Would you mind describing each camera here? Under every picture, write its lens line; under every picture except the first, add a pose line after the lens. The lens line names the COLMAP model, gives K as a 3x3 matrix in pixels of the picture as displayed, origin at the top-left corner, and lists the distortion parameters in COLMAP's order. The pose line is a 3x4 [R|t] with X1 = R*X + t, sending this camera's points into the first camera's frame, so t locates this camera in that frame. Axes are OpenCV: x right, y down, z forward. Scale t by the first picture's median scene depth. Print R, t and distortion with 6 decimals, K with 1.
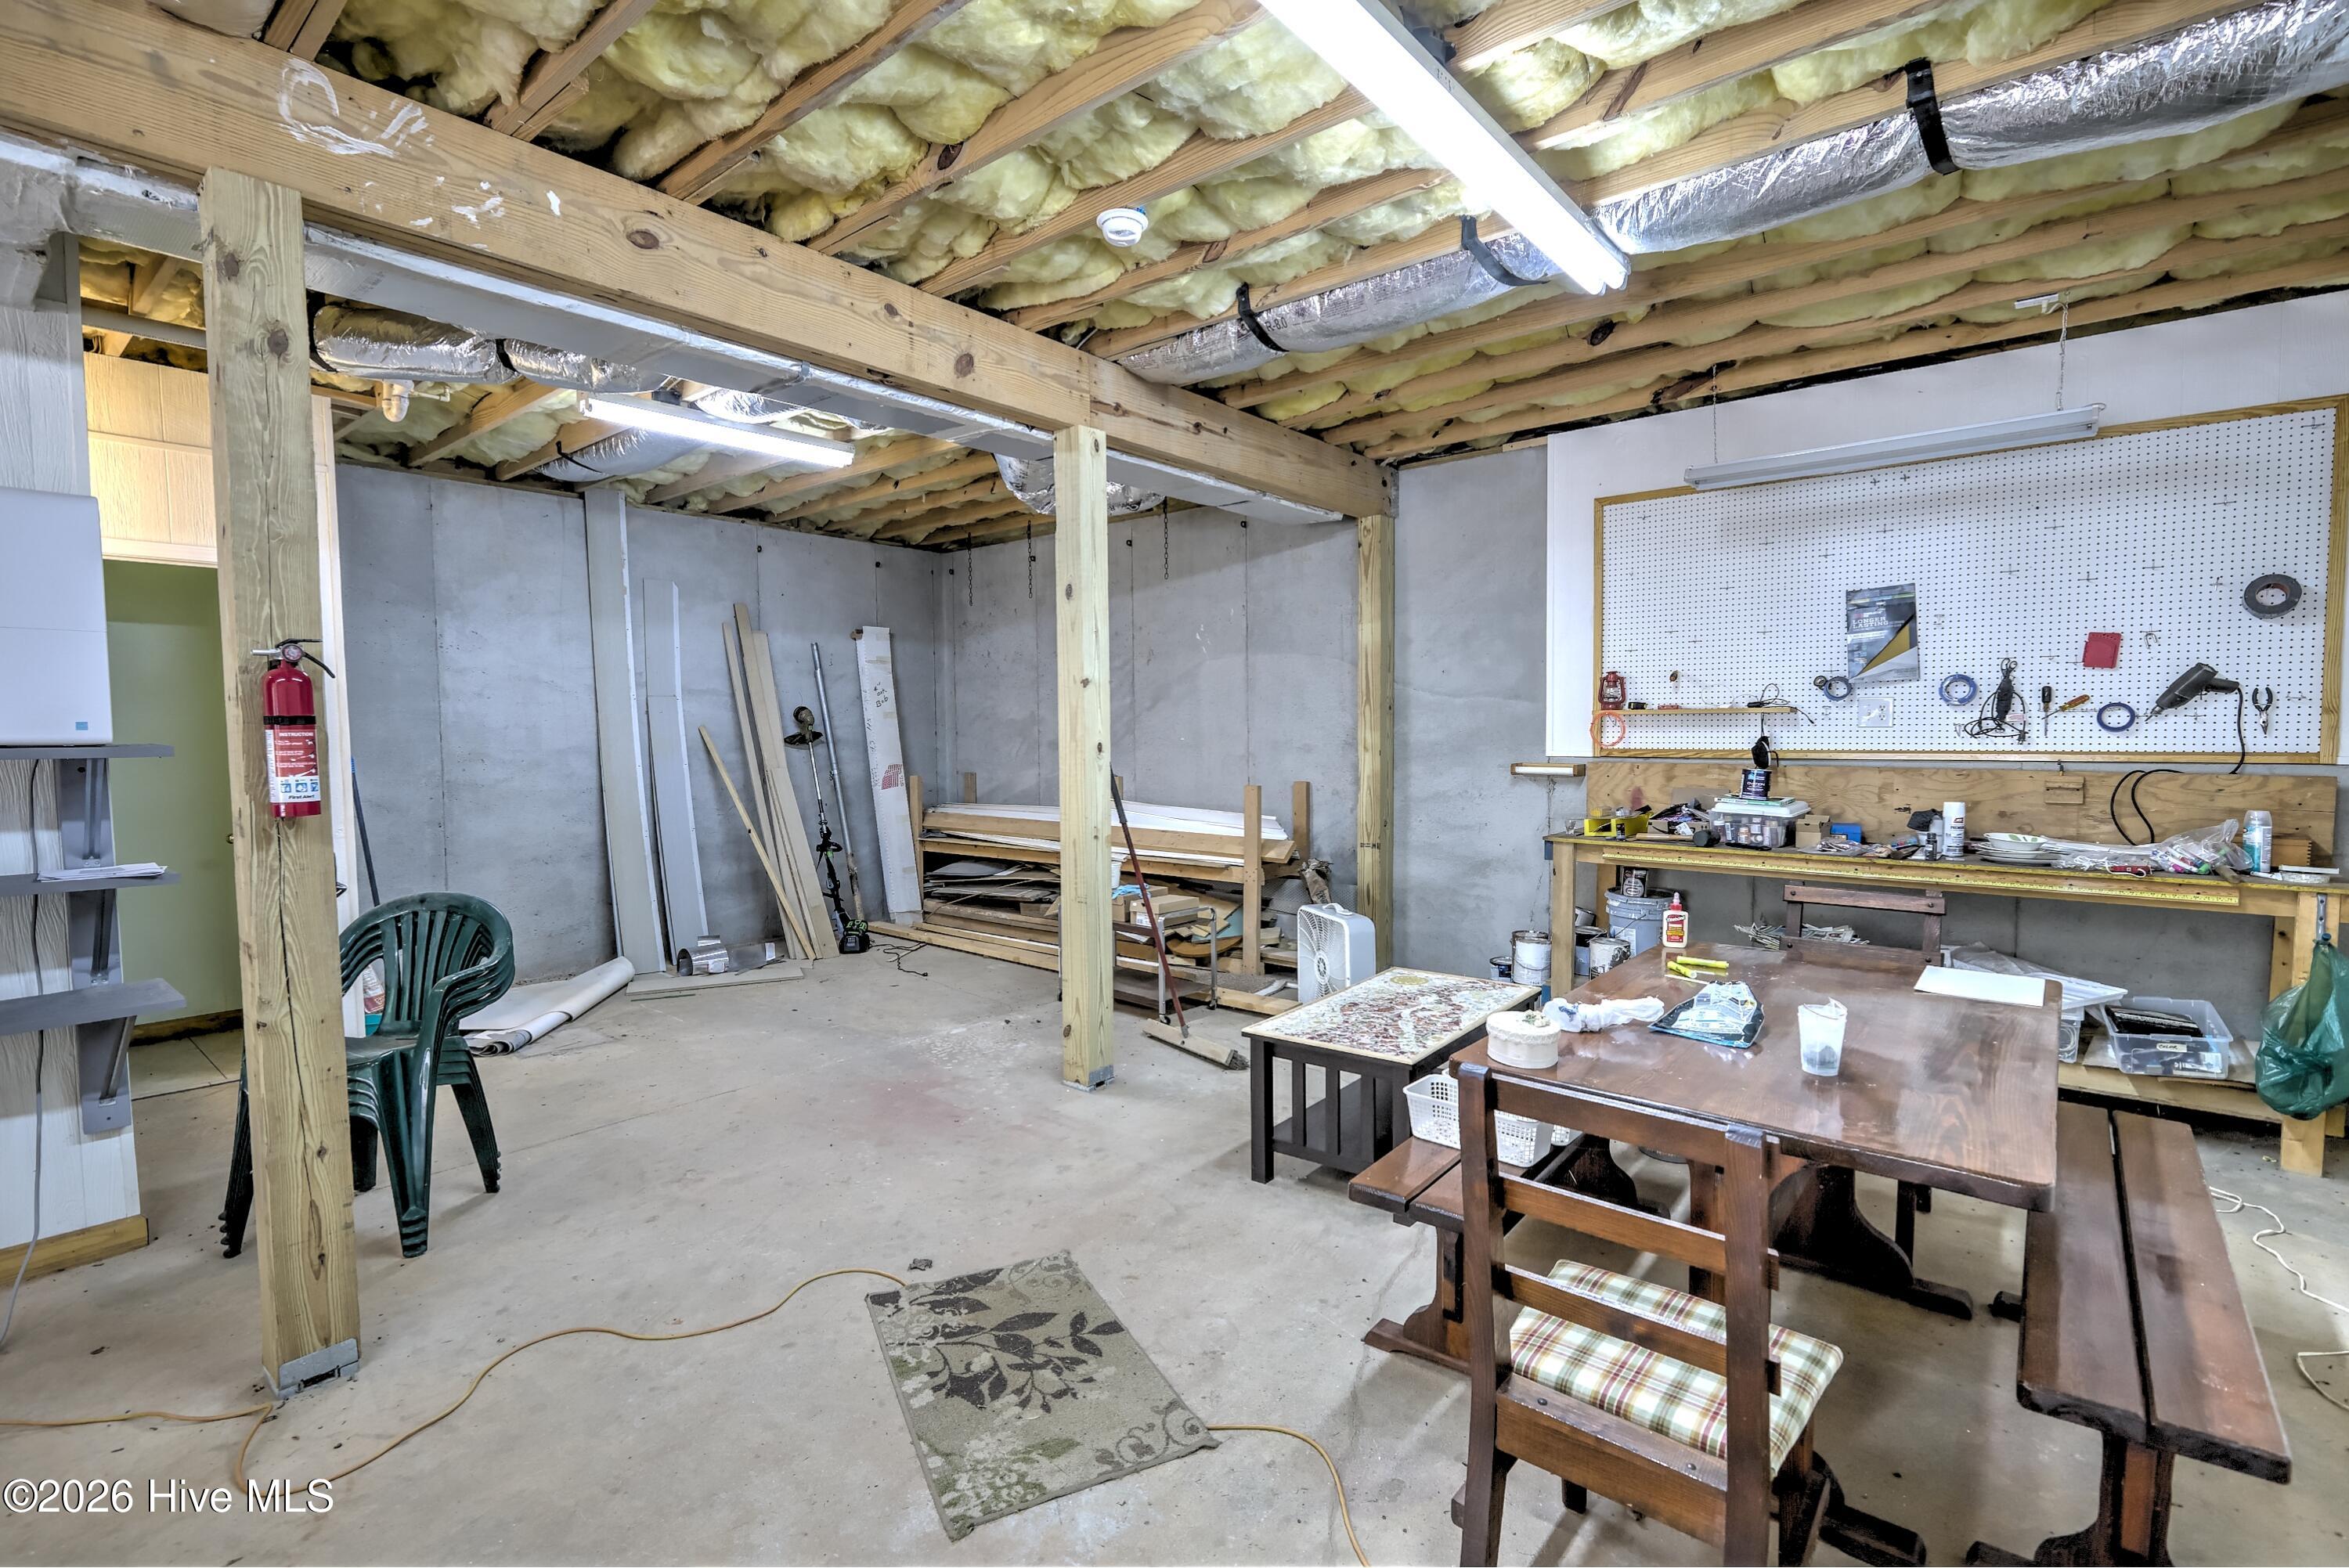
lens RADIAL K [[1064.4, 0, 1174.1], [0, 1064.4, 783.3], [0, 0, 1]] dist [-0.005169, -0.000433]
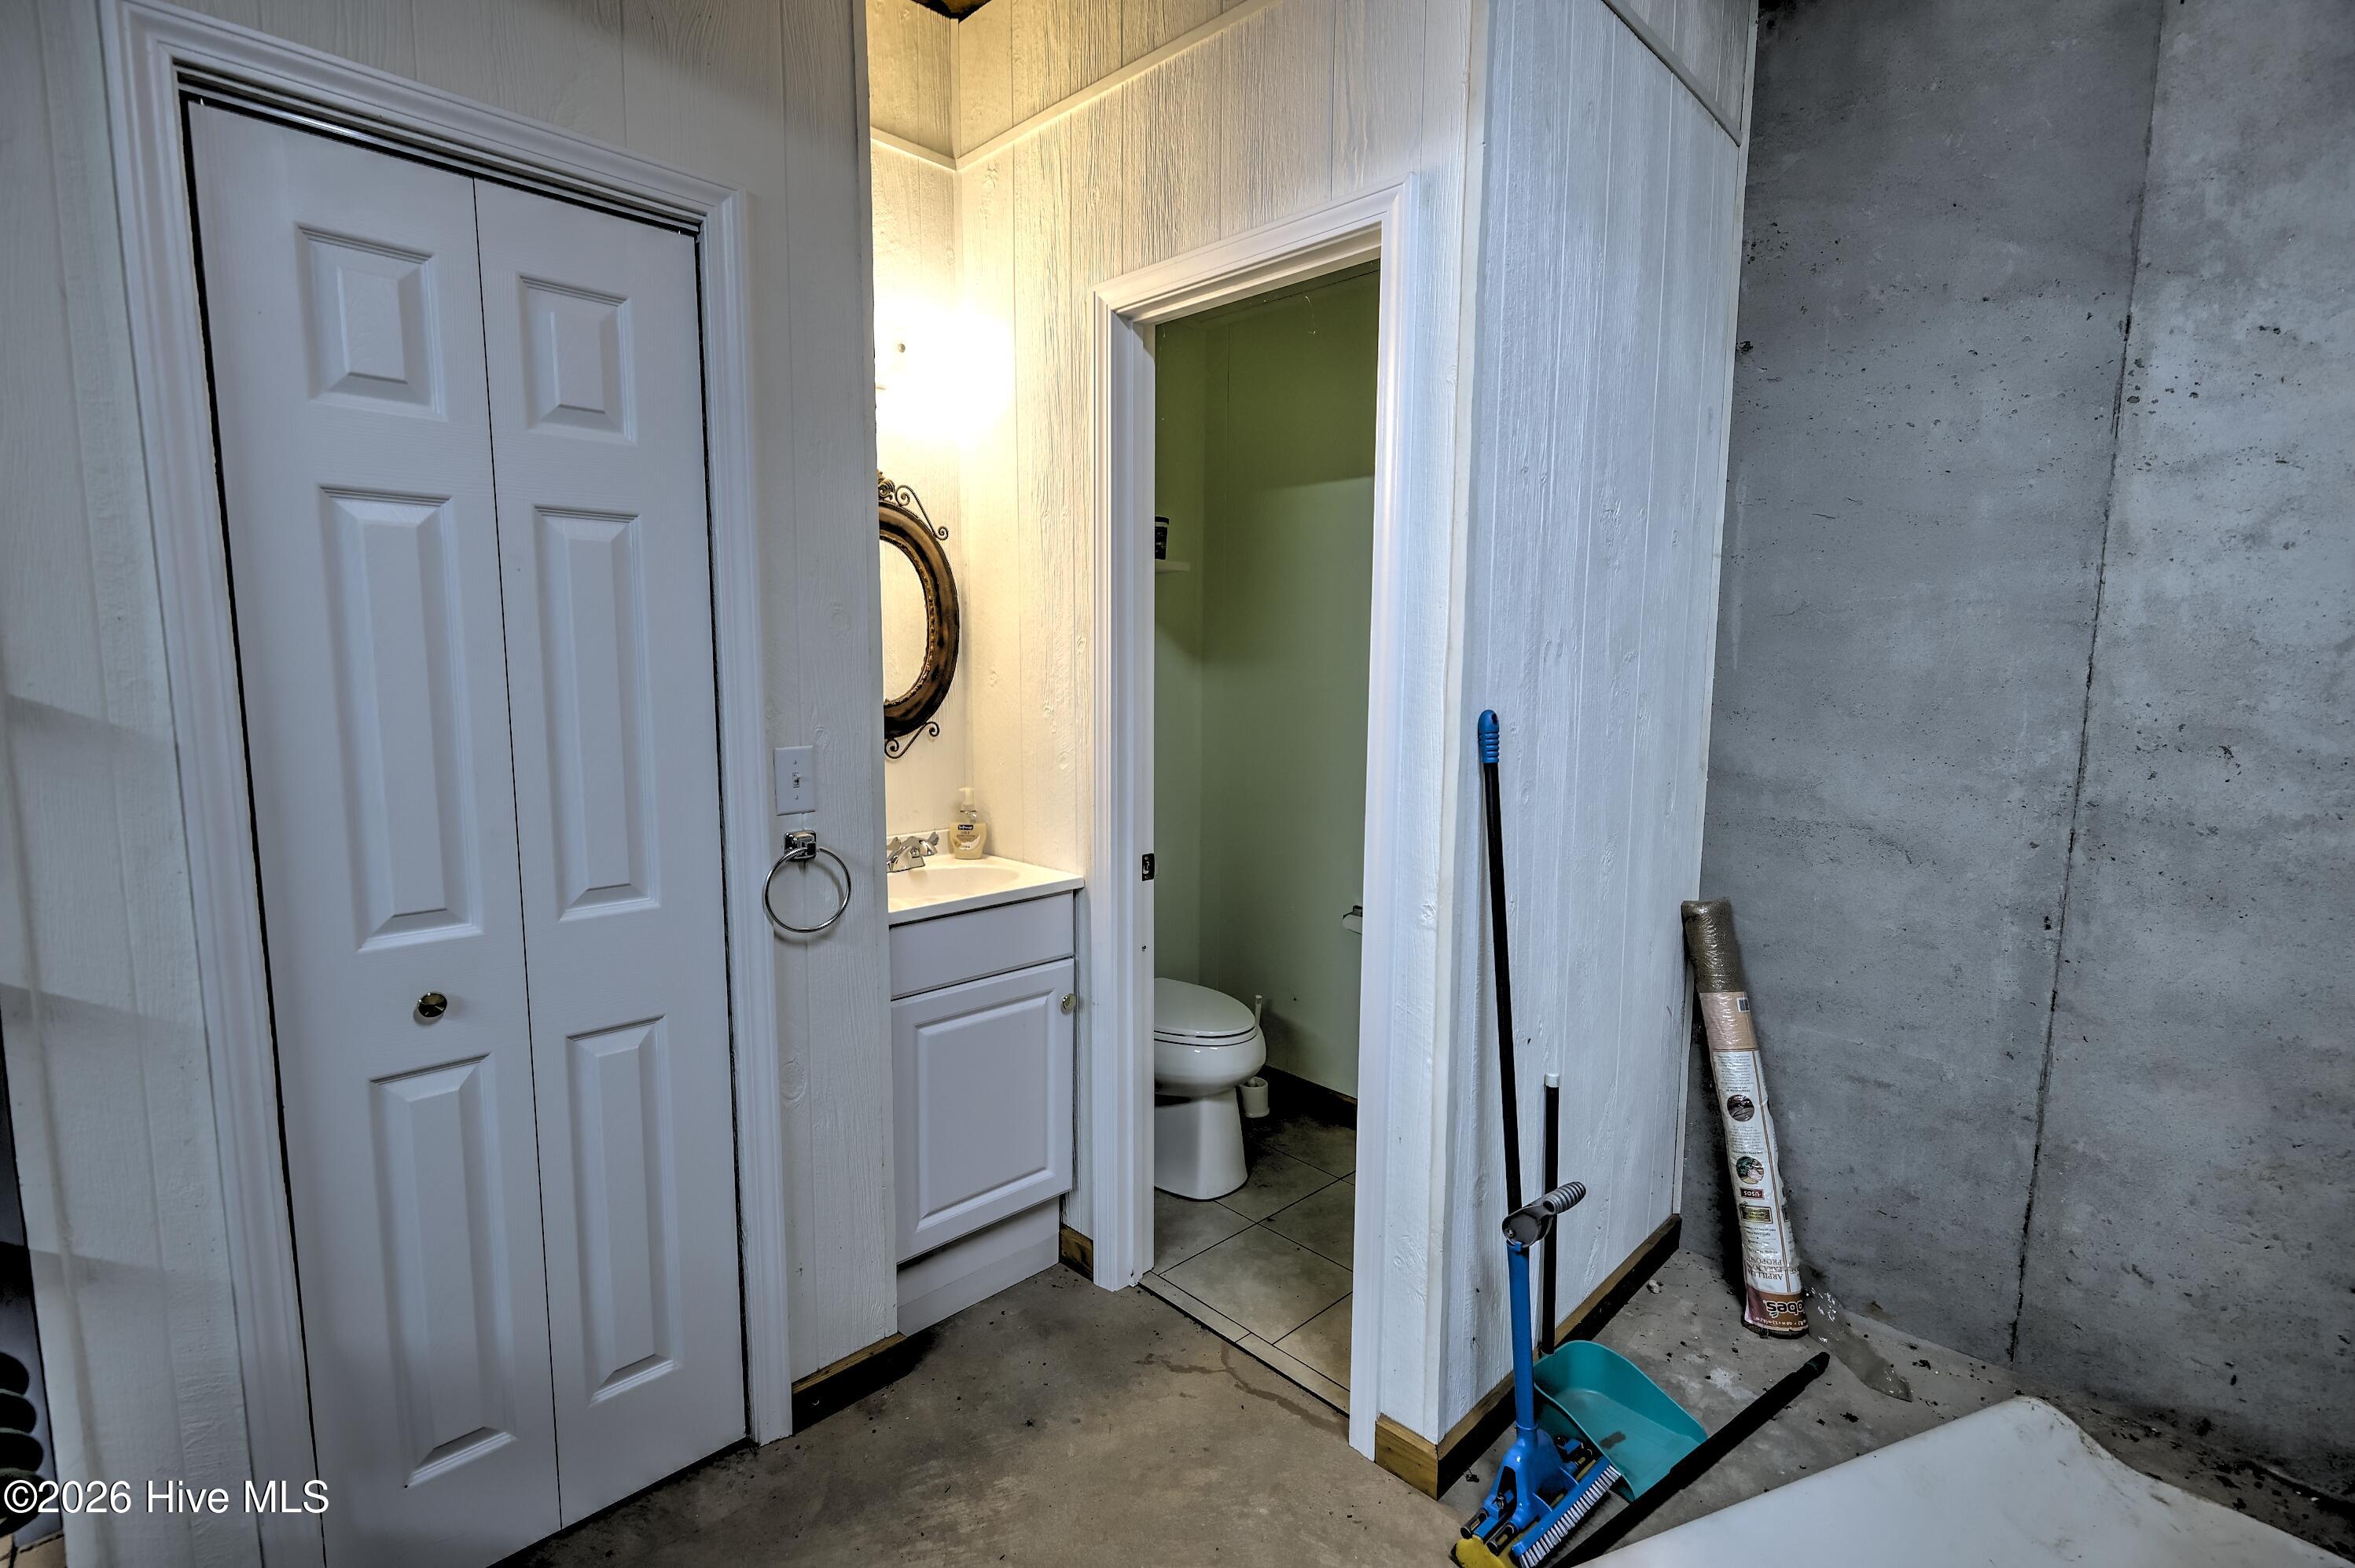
lens RADIAL K [[1067.2, 0, 1177.9], [0, 1067.2, 780.8], [0, 0, 1]] dist [-0.005169, -0.000433]
pose [[-0.090644, 0.127468, -0.987692, -0.321434], [-0.064883, 0.988912, 0.133580, -0.035527], [0.993767, 0.076193, -0.081368, 0.733827]]
